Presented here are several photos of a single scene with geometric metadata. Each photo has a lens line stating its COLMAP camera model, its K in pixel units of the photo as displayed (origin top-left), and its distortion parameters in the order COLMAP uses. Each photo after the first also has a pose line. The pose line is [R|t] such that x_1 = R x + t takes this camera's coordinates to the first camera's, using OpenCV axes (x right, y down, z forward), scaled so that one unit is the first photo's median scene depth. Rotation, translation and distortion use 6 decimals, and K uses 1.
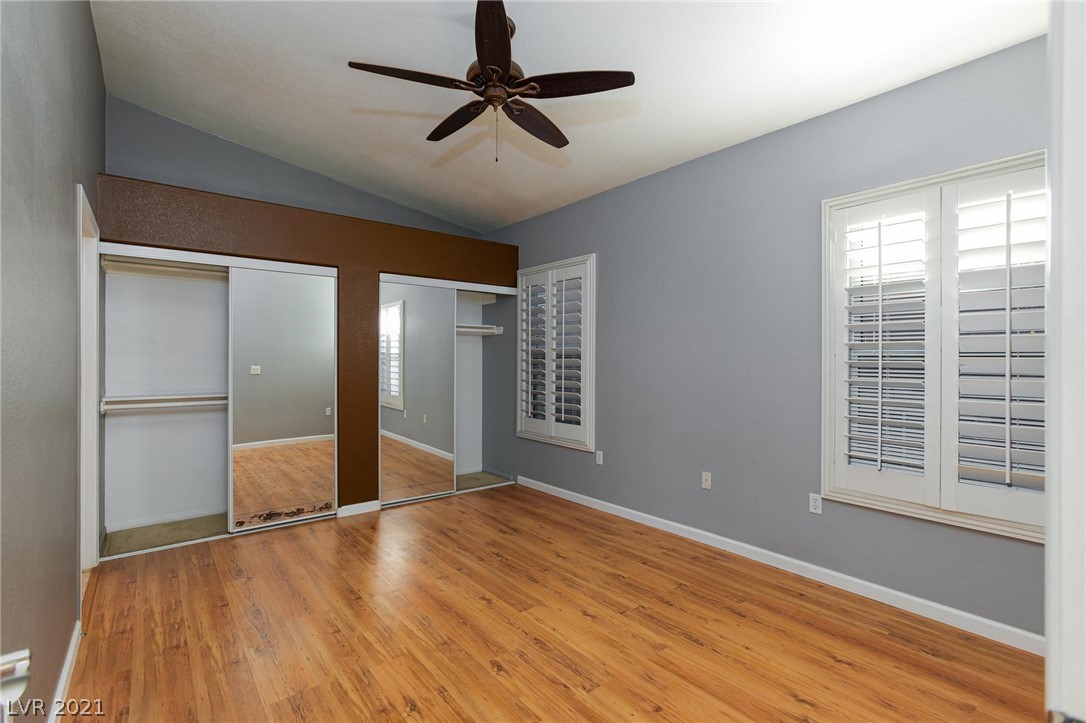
lens RADIAL K [[490.1, 0, 548.2], [0, 490.1, 358.0], [0, 0, 1]] dist [-0.032315, 0.018375]
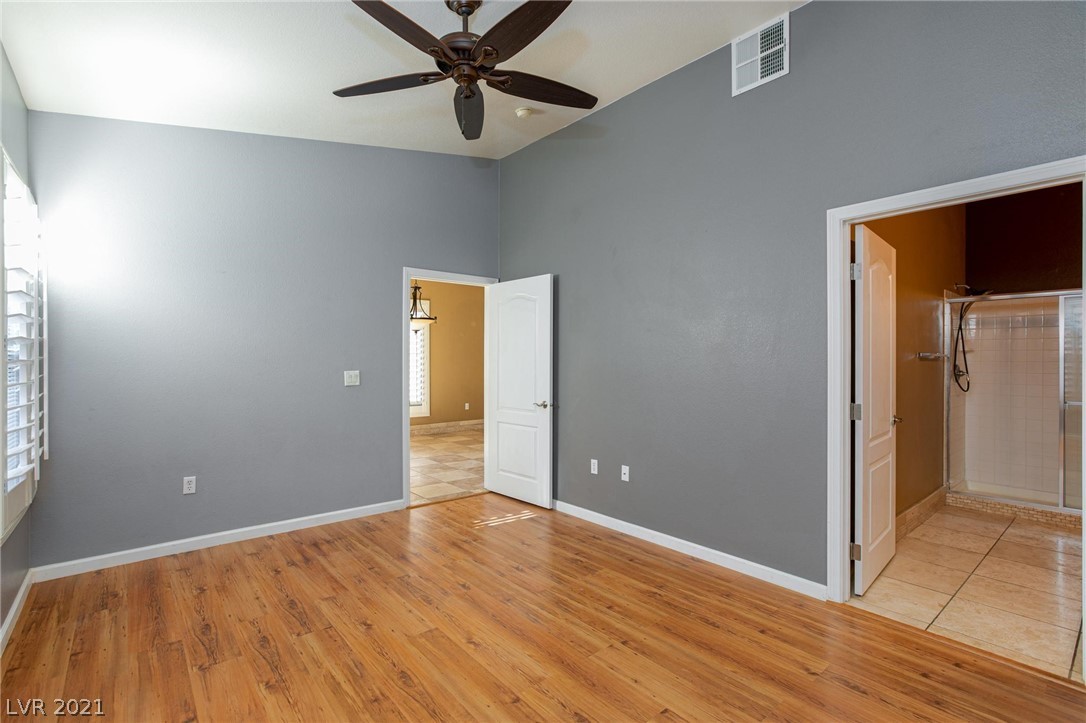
lens RADIAL K [[490.1, 0, 548.2], [0, 490.1, 358.0], [0, 0, 1]] dist [-0.032315, 0.018375]
pose [[-0.999771, -0.003824, -0.021065, -0.251540], [-0.003570, 0.999921, -0.012088, 0.010206], [0.021109, -0.012010, -0.999705, 1.954152]]
